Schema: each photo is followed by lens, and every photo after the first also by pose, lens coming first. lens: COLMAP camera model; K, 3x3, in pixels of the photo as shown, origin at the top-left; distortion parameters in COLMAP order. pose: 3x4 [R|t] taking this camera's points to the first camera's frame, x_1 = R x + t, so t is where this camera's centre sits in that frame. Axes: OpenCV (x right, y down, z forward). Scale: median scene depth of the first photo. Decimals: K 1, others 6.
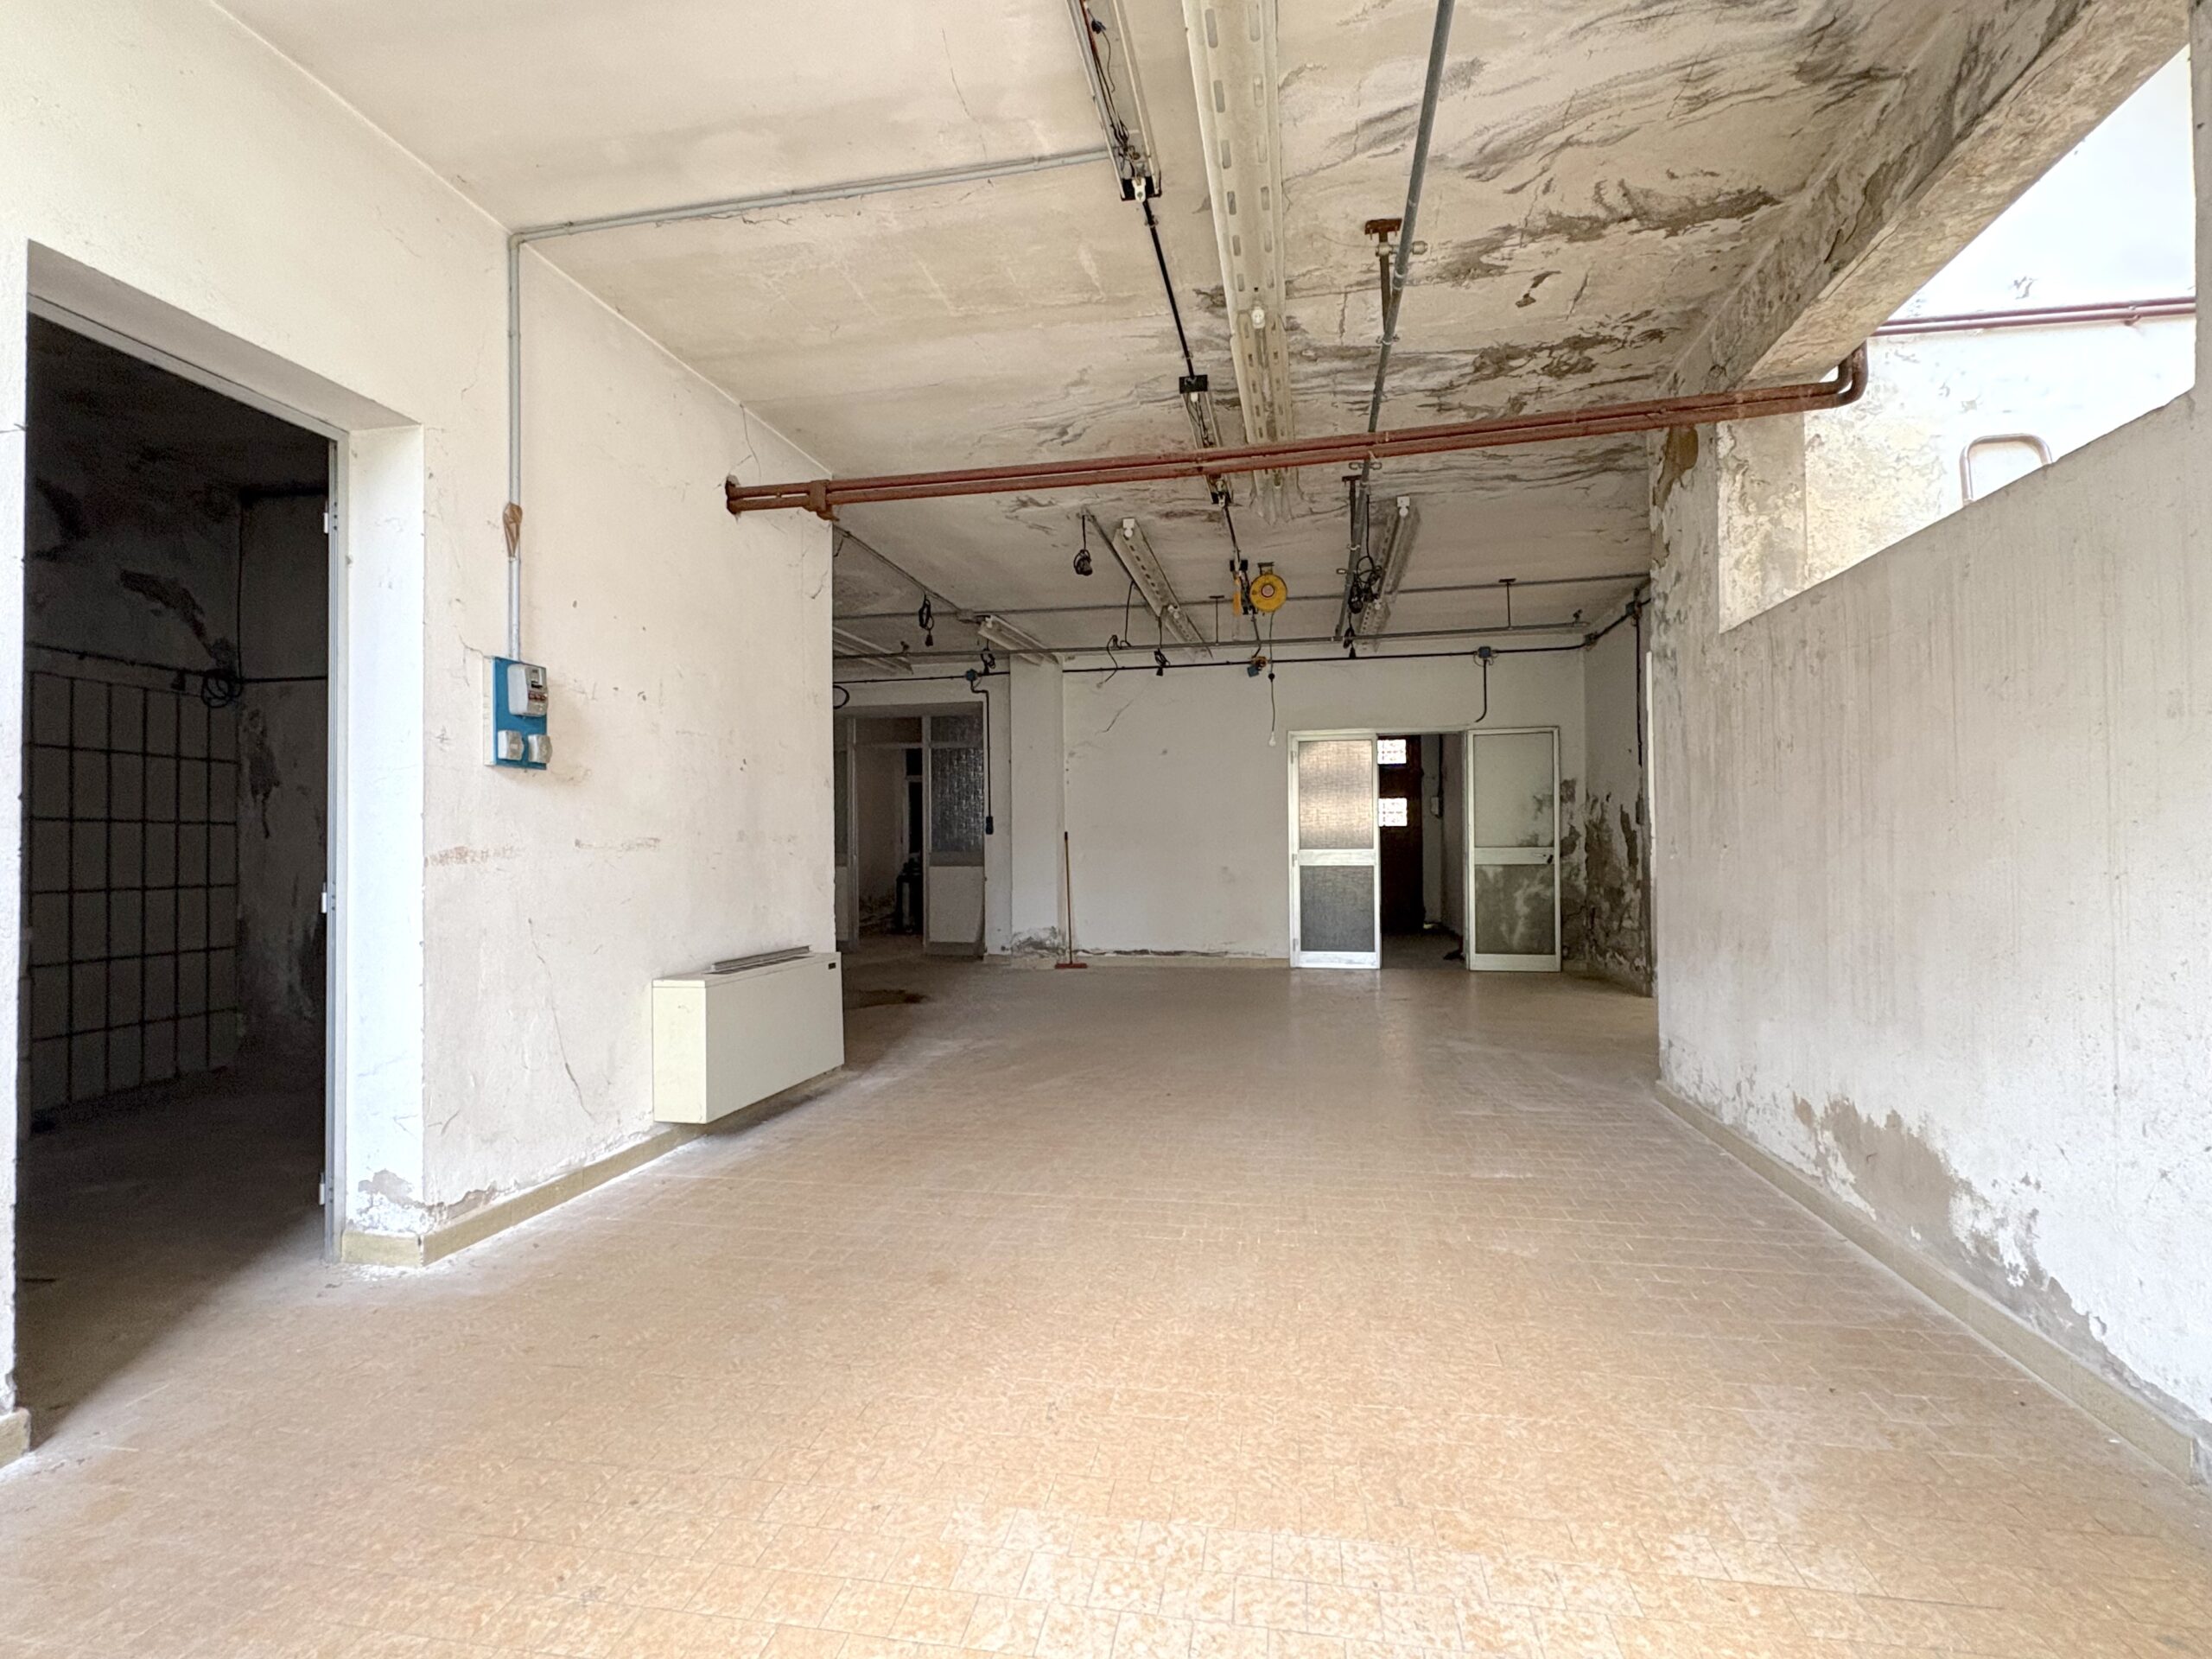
lens RADIAL K [[1062.1, 0, 1101.4], [0, 1062.1, 830.7], [0, 0, 1]] dist [-0.001815, 0.001683]
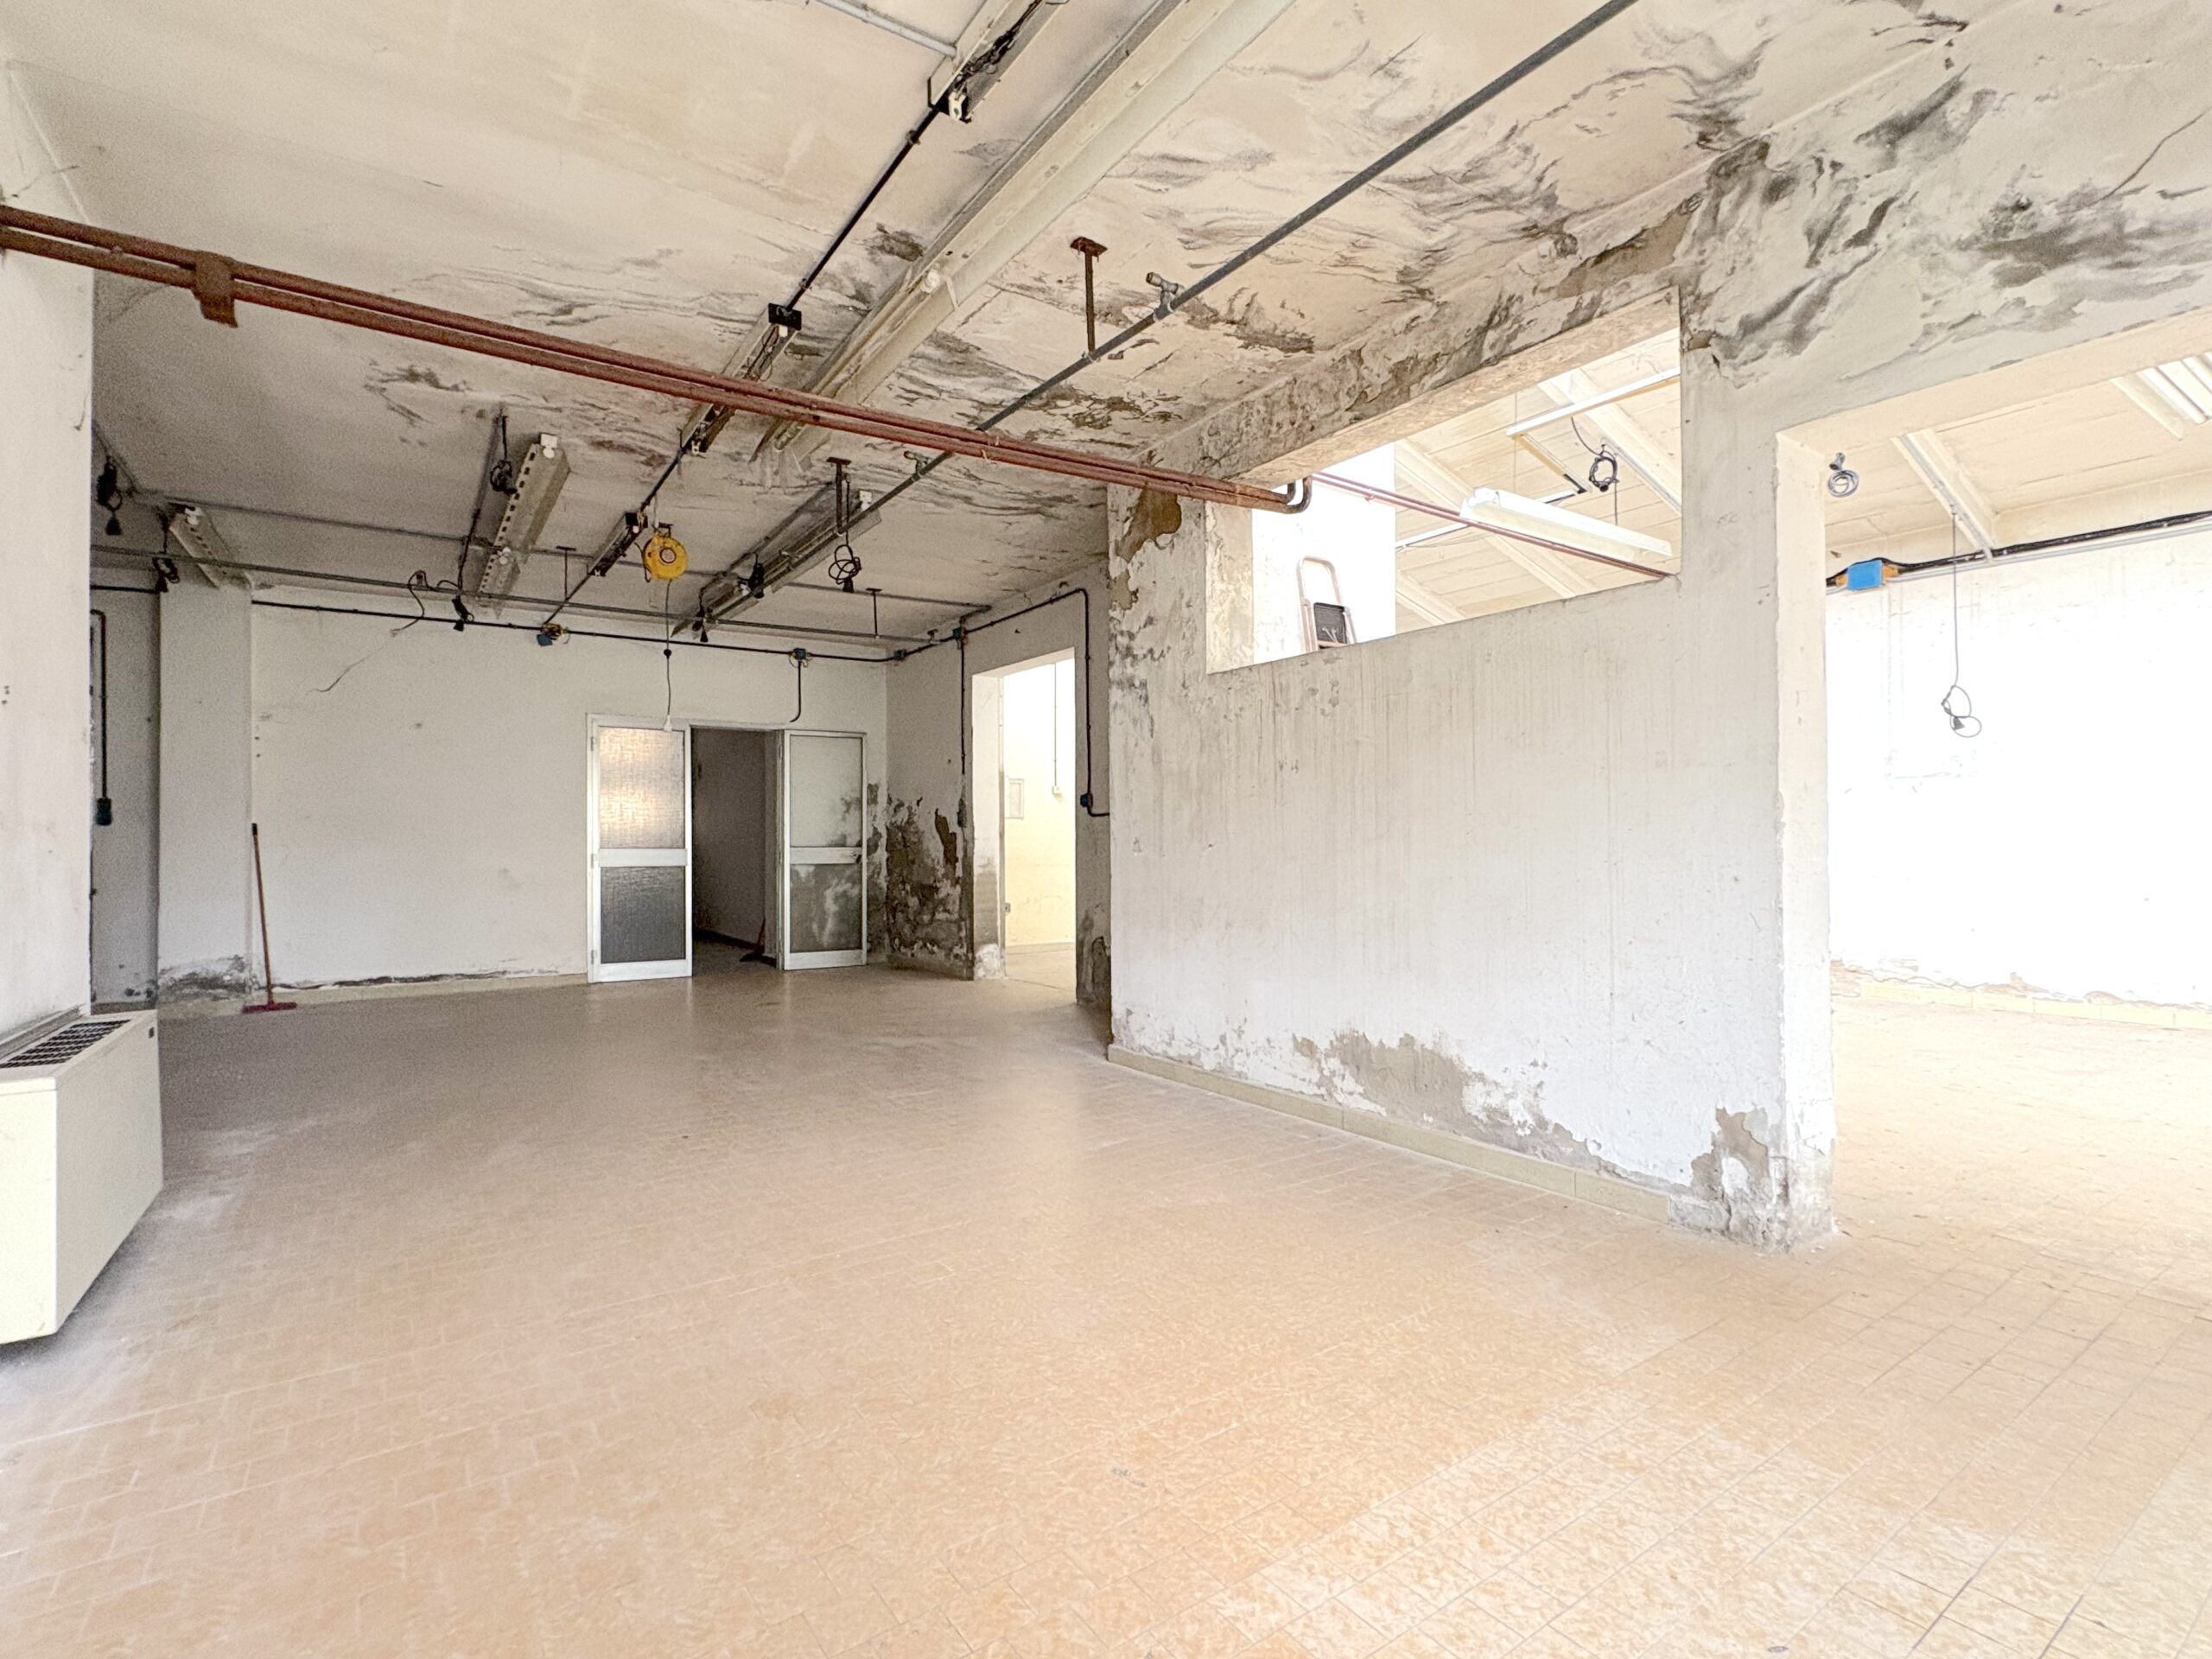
lens RADIAL K [[1062.1, 0, 1101.4], [0, 1062.1, 830.7], [0, 0, 1]] dist [-0.001815, 0.001683]
pose [[0.704854, 0.013929, 0.709216, -0.407382], [-0.013059, 0.999893, -0.006659, 0.007878], [-0.709232, -0.004568, 0.704960, 0.228836]]
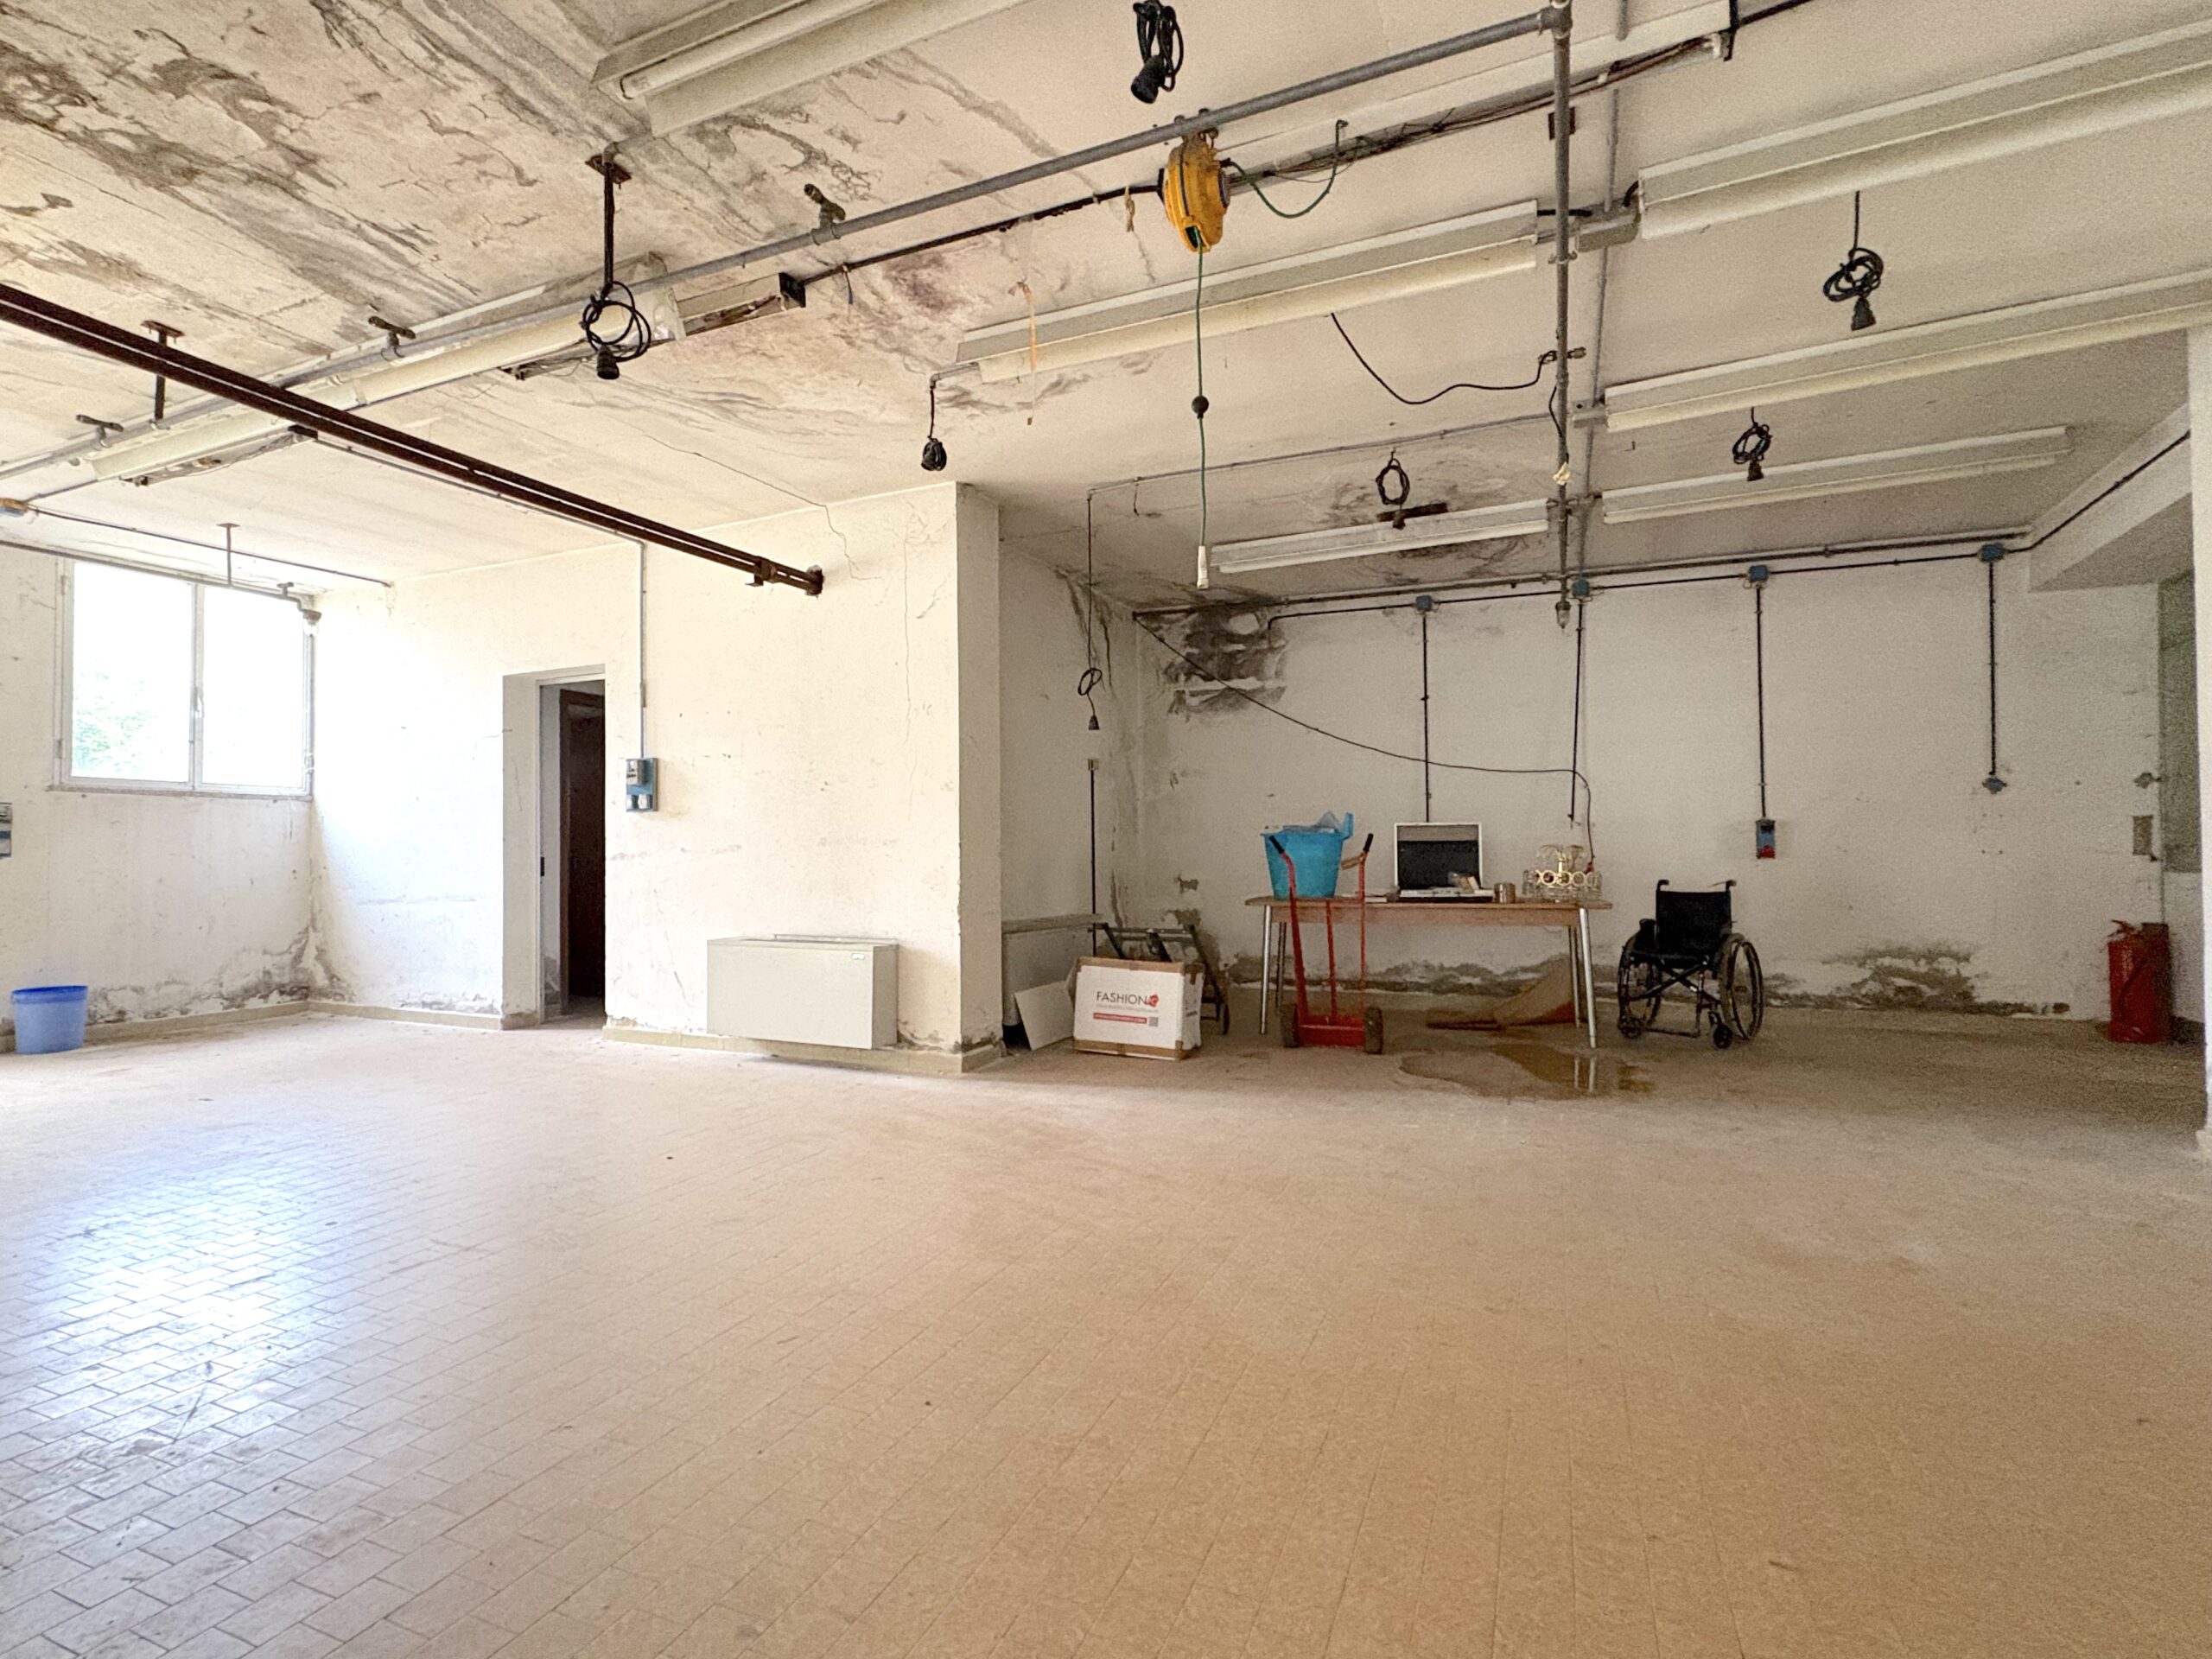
lens RADIAL K [[1062.1, 0, 1101.4], [0, 1062.1, 830.7], [0, 0, 1]] dist [-0.001815, 0.001683]
pose [[-0.225183, -0.010703, -0.974258, 1.048092], [0.026643, 0.999498, -0.017138, 0.028813], [0.973952, -0.029817, -0.224785, 2.022425]]
